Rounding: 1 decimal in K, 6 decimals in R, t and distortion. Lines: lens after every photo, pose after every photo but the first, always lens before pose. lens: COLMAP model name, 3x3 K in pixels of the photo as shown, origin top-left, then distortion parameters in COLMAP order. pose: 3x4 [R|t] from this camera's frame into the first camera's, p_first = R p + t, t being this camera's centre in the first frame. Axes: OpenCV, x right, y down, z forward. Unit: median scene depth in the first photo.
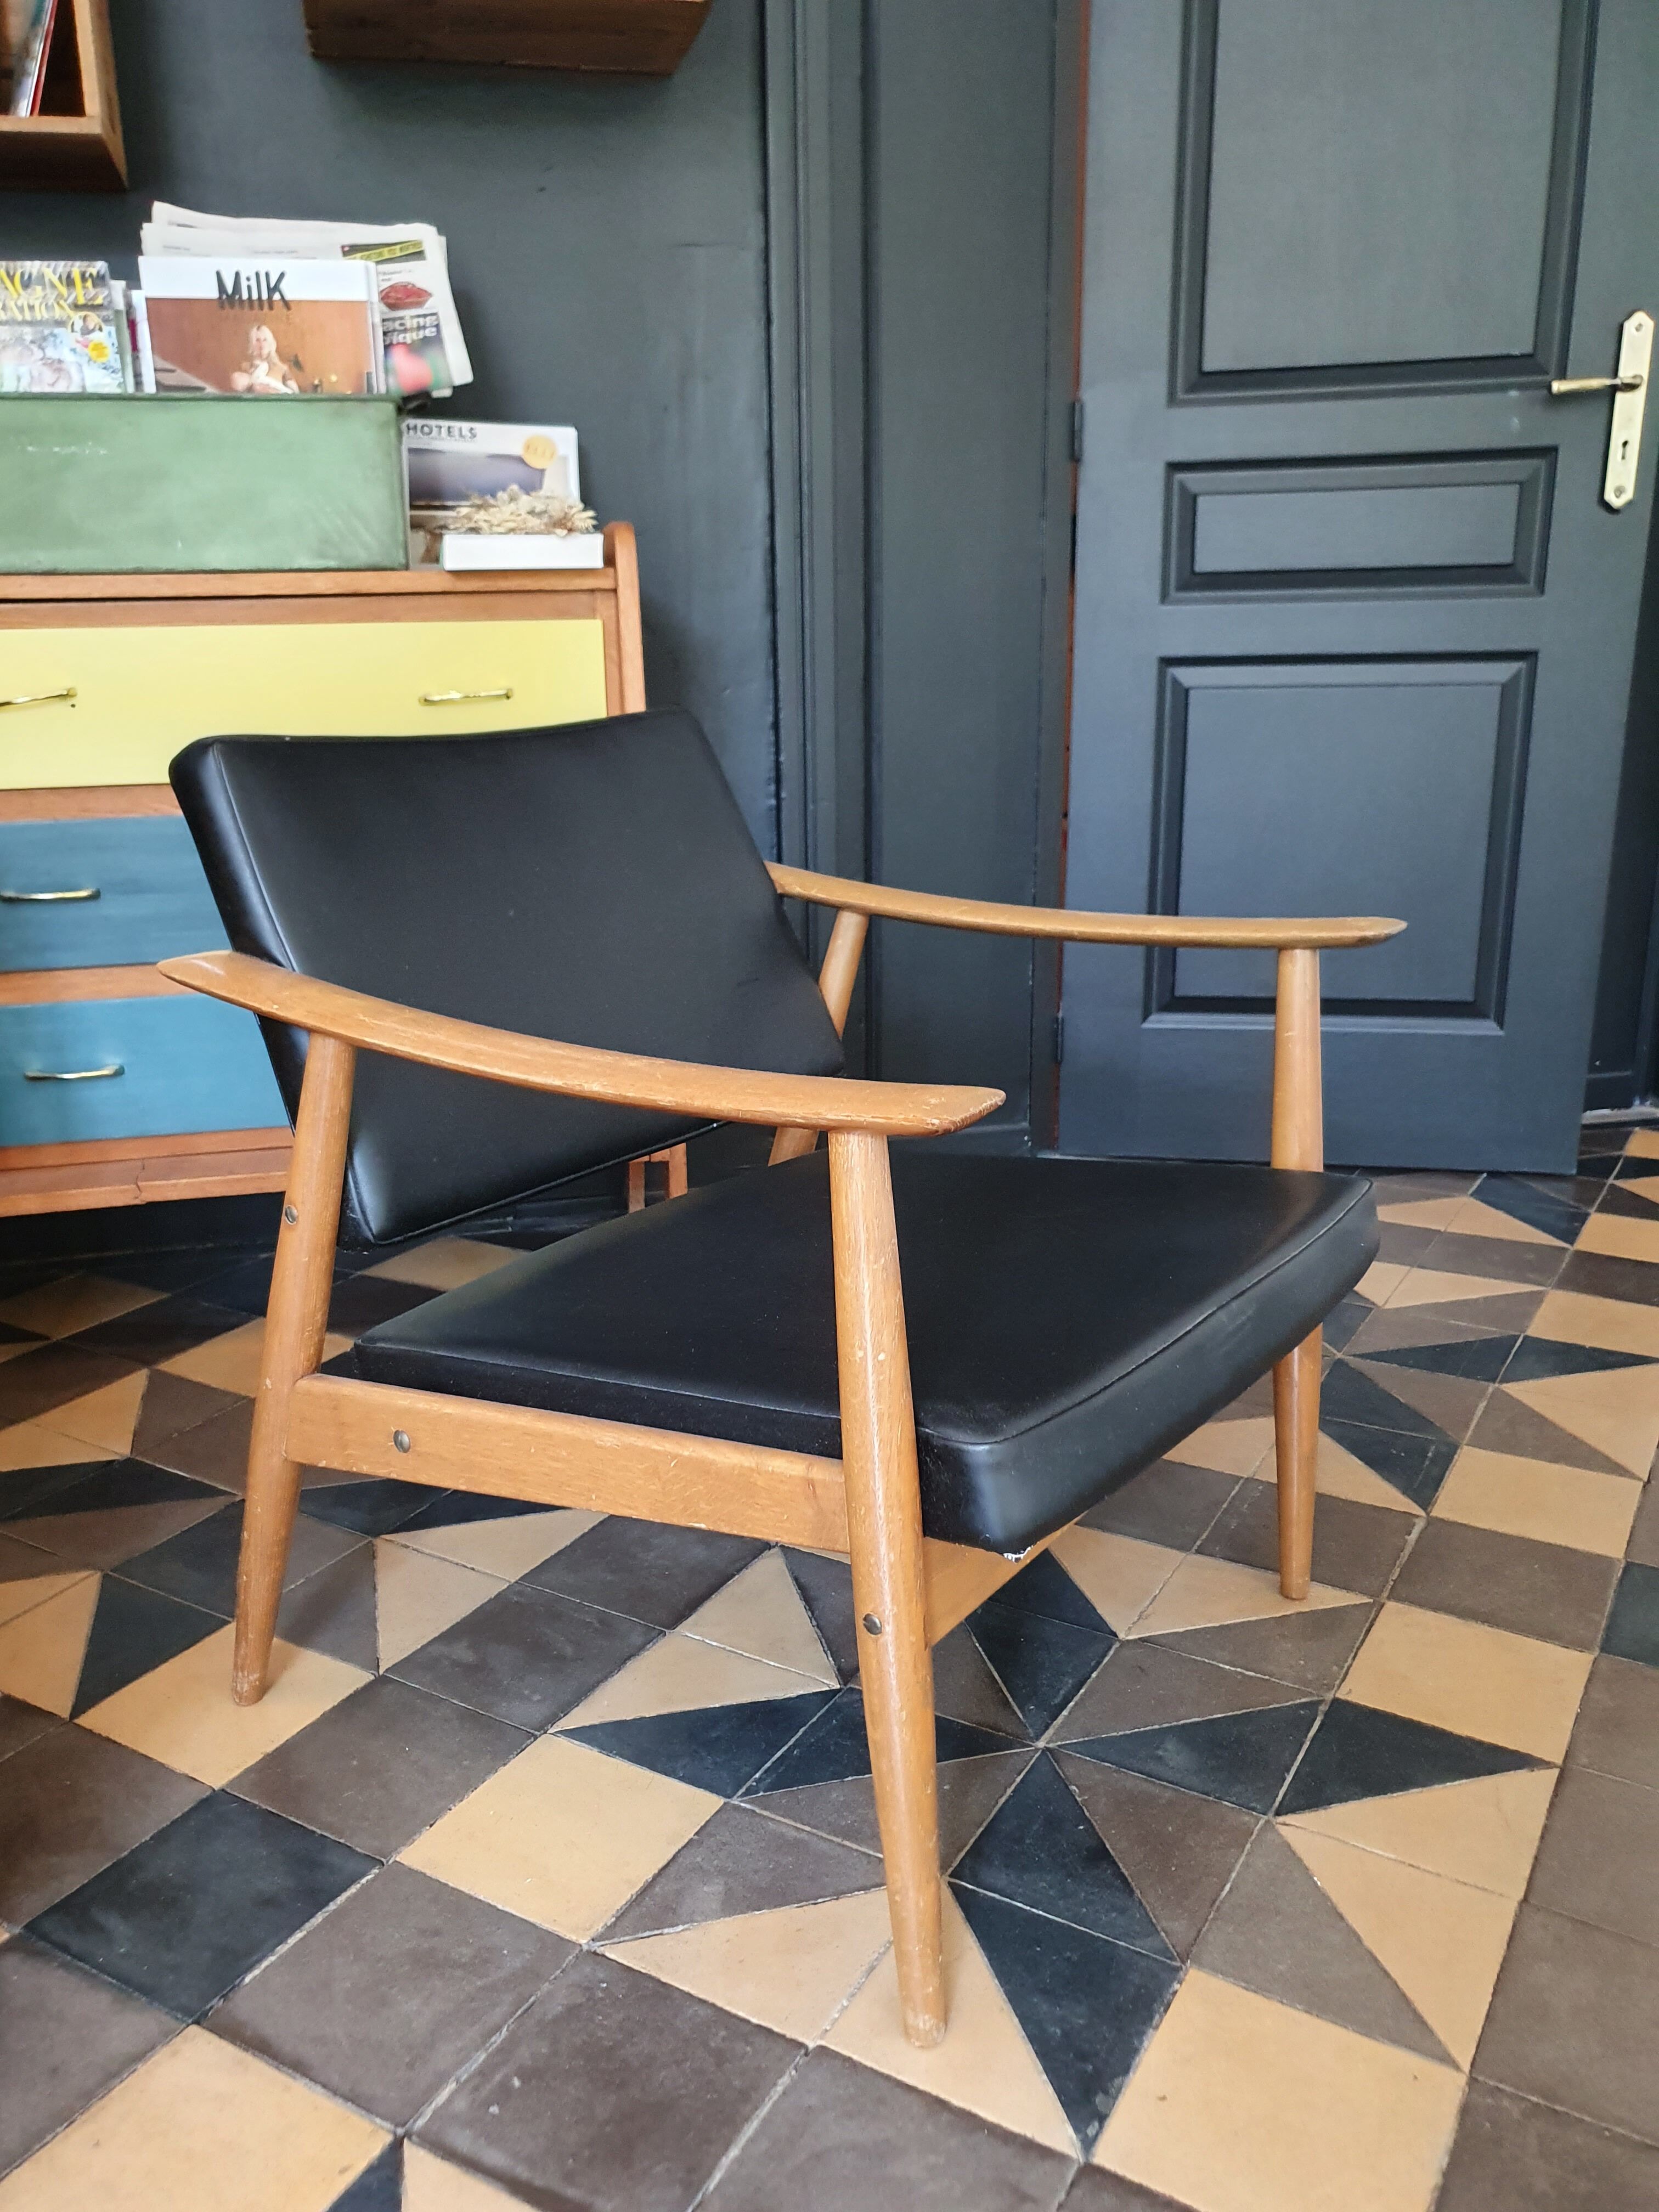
lens RADIAL K [[1790.8, 0, 785.8], [0, 1790.8, 1089.3], [0, 0, 1]] dist [-0.013553, 0.046838]
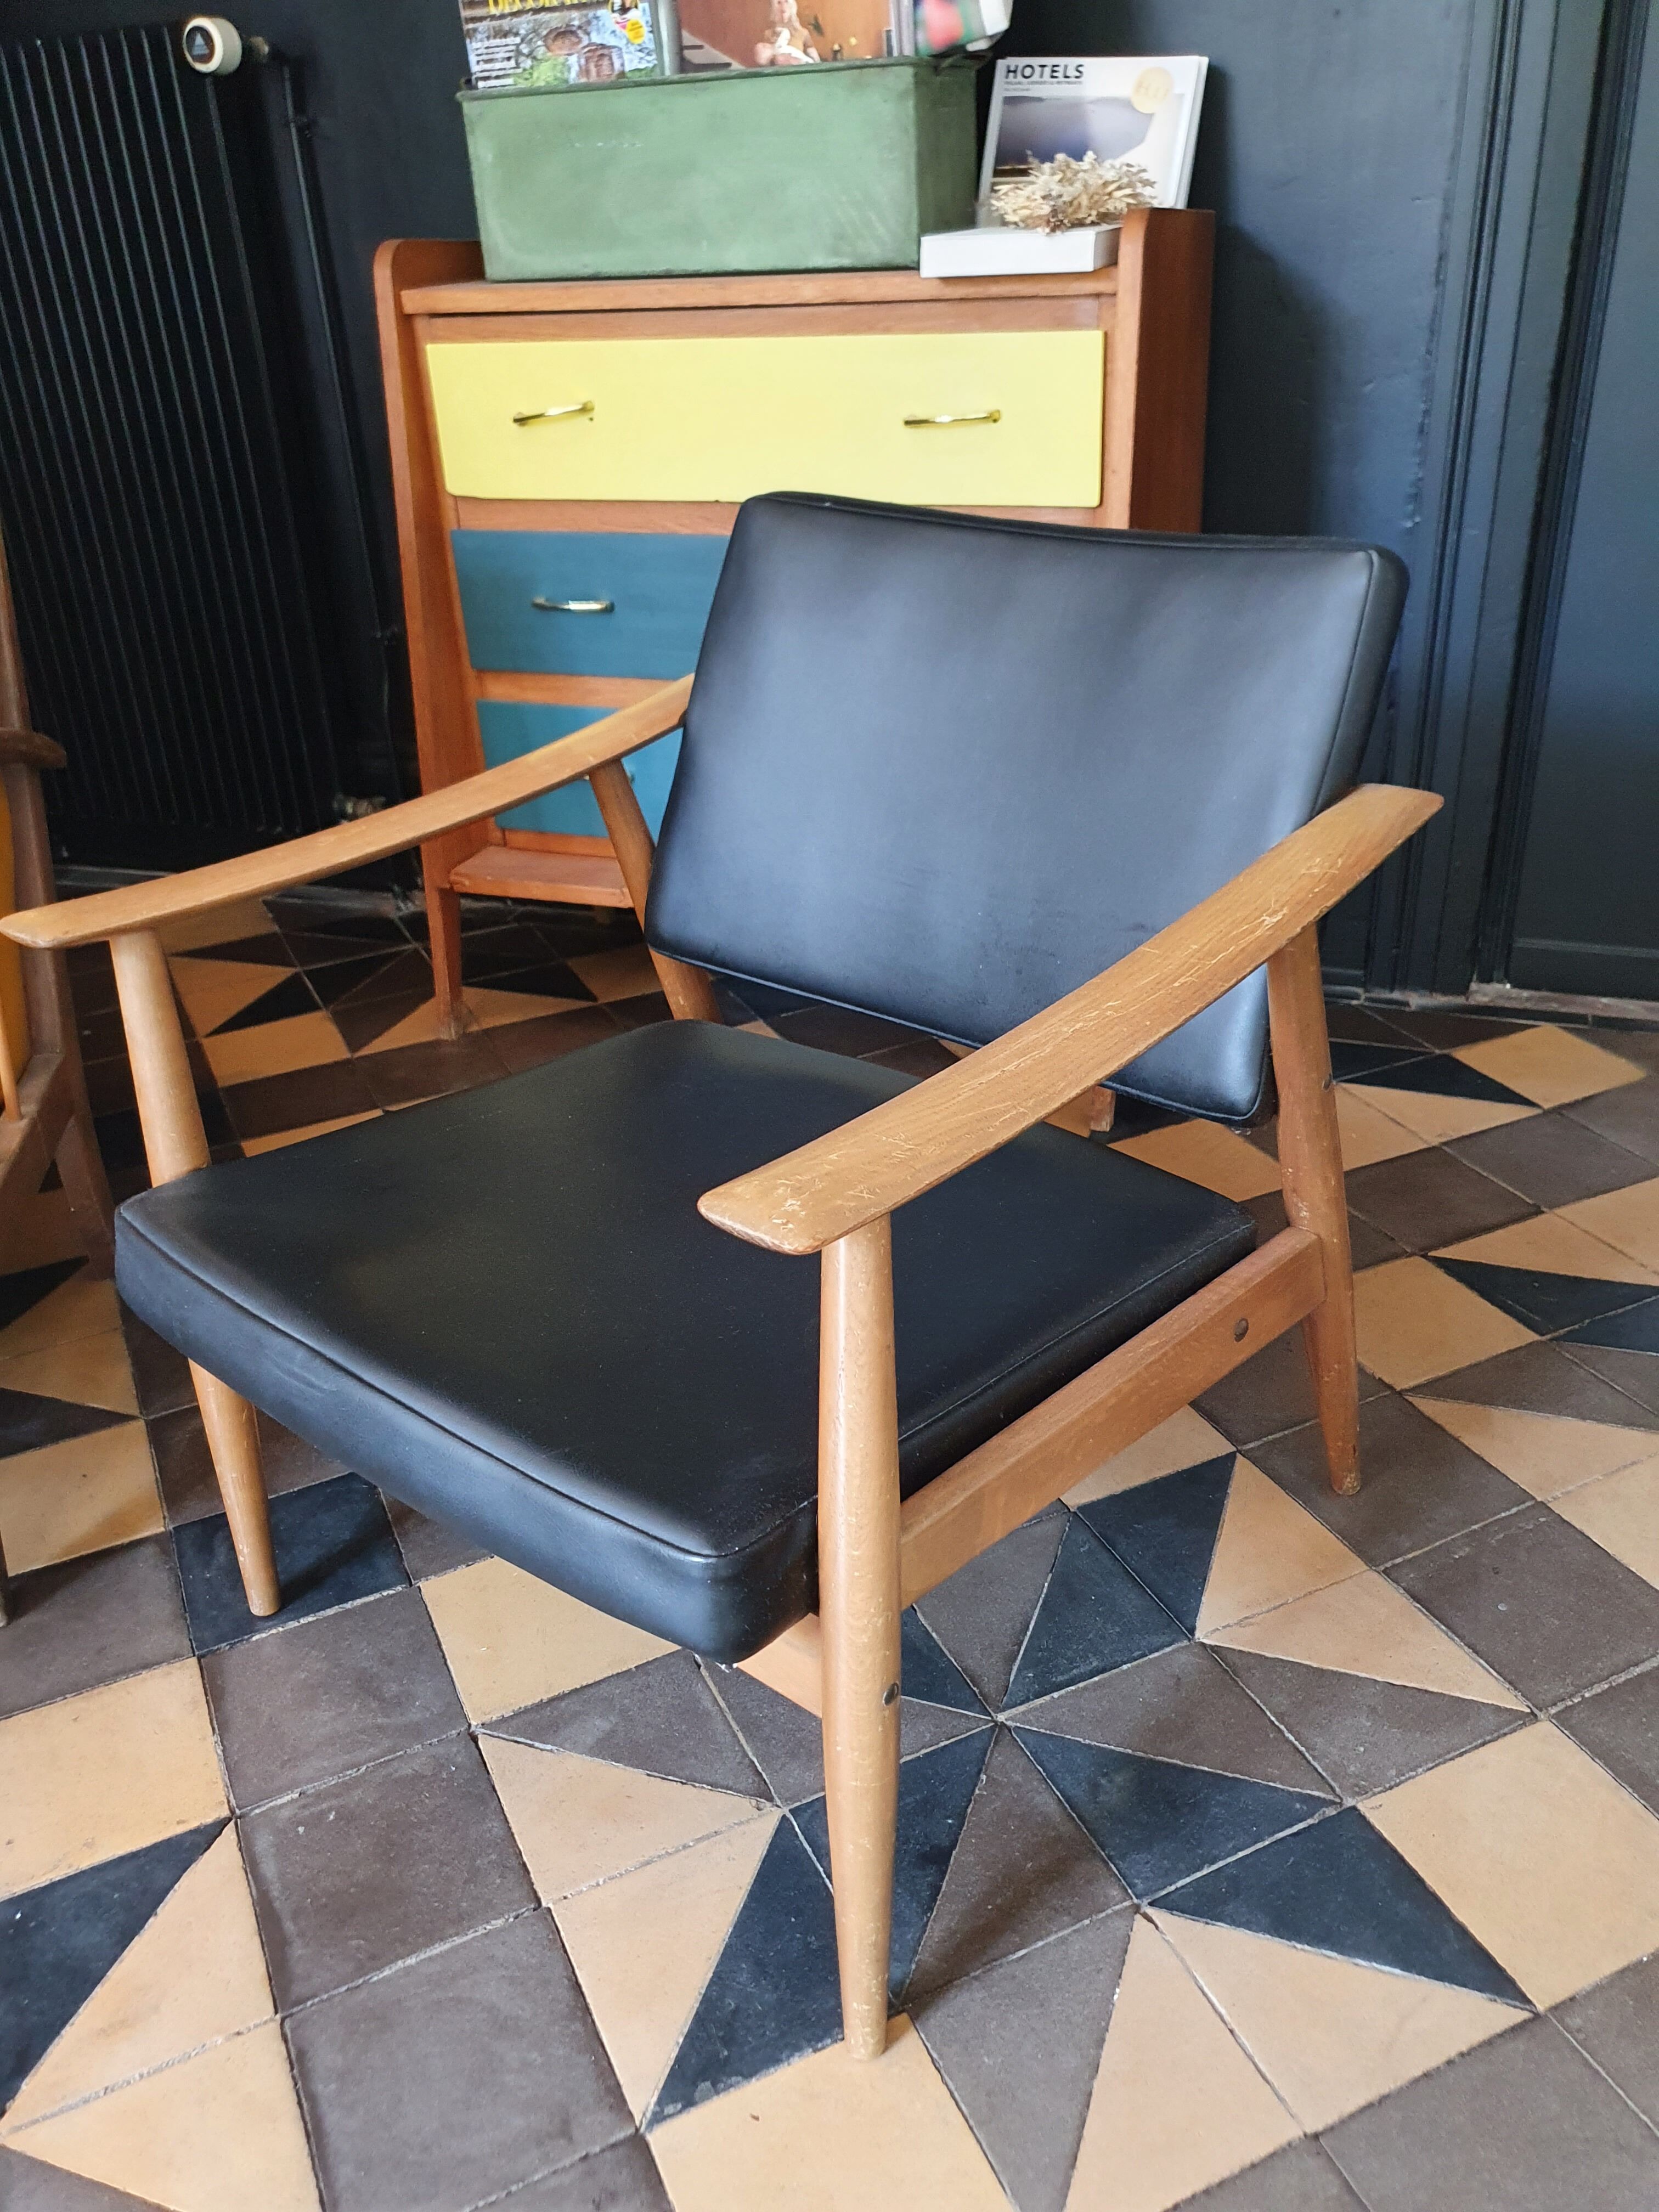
lens RADIAL K [[1790.8, 0, 815.0], [0, 1790.8, 1110.5], [0, 0, 1]] dist [-0.013553, 0.046838]
pose [[0.829677, 0.239179, -0.504409, 0.525218], [-0.107696, 0.955170, 0.275776, -0.216782], [0.547756, -0.174482, 0.818241, 0.261050]]
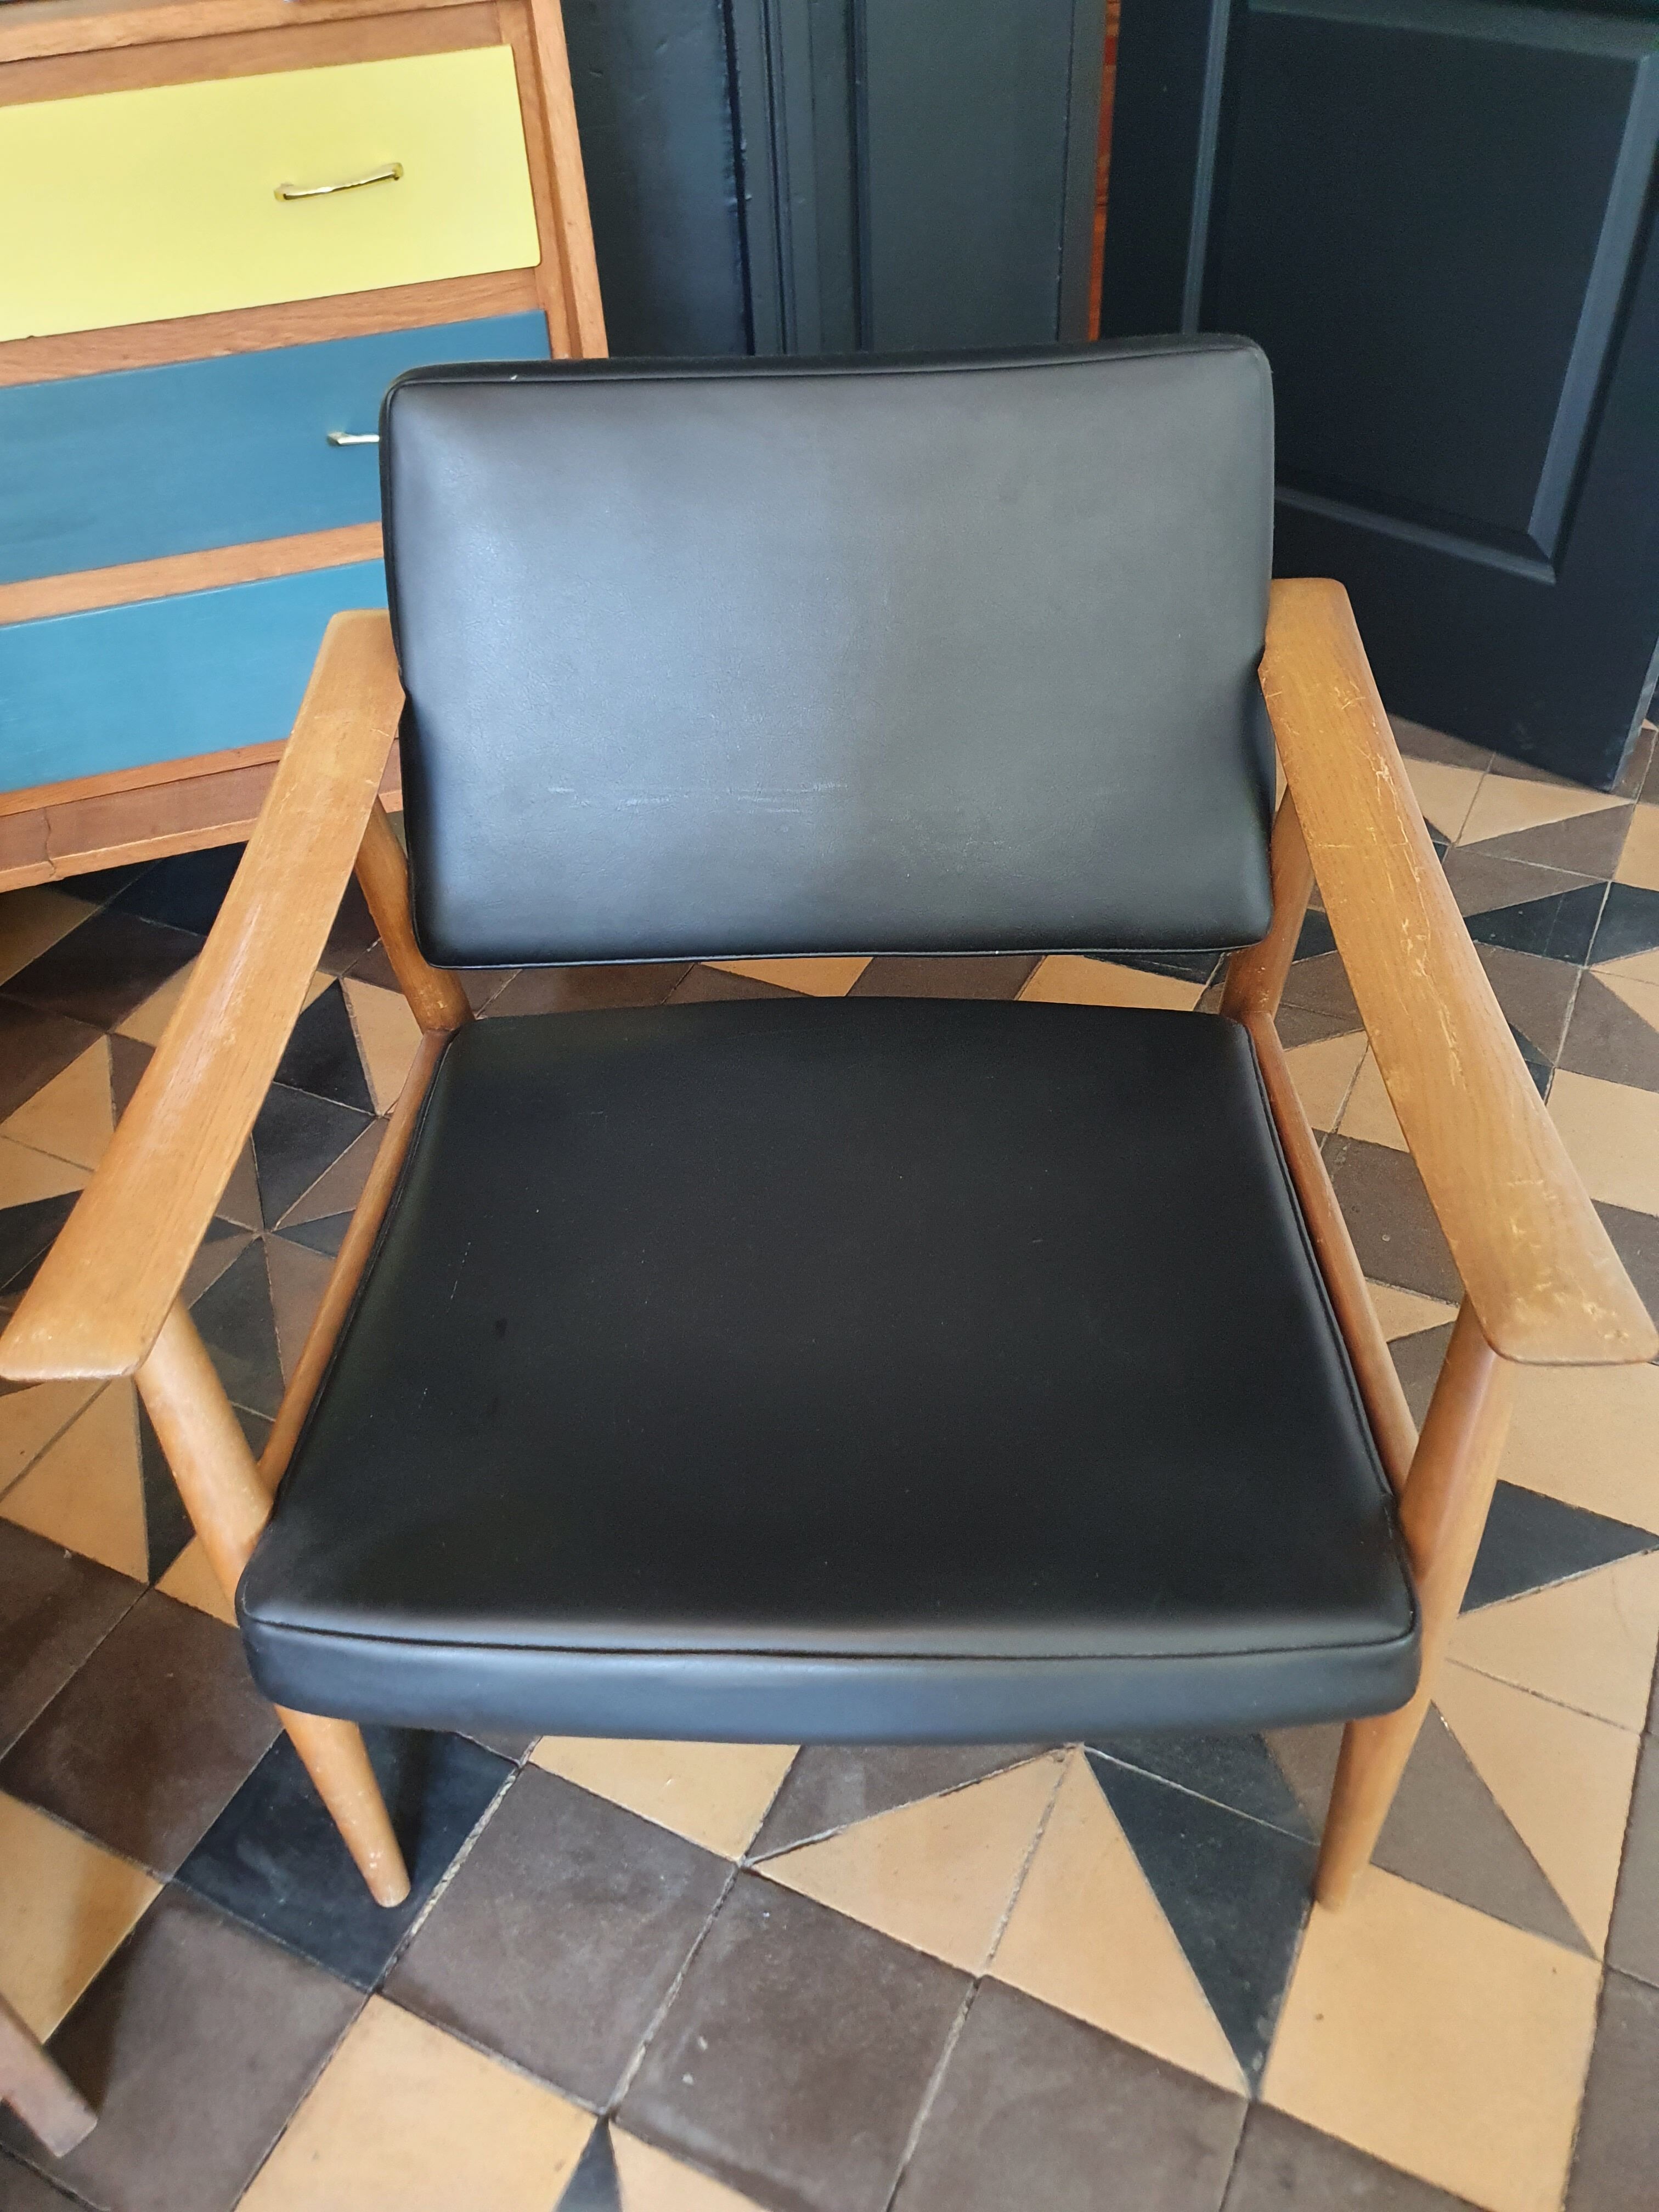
lens RADIAL K [[1790.8, 0, 793.2], [0, 1790.8, 1107.2], [0, 0, 1]] dist [-0.013553, 0.046838]
pose [[0.996478, -0.075903, 0.035630, -0.083085], [0.051187, 0.887227, 0.458485, -0.358289], [-0.066412, -0.455047, 0.887988, 0.282902]]
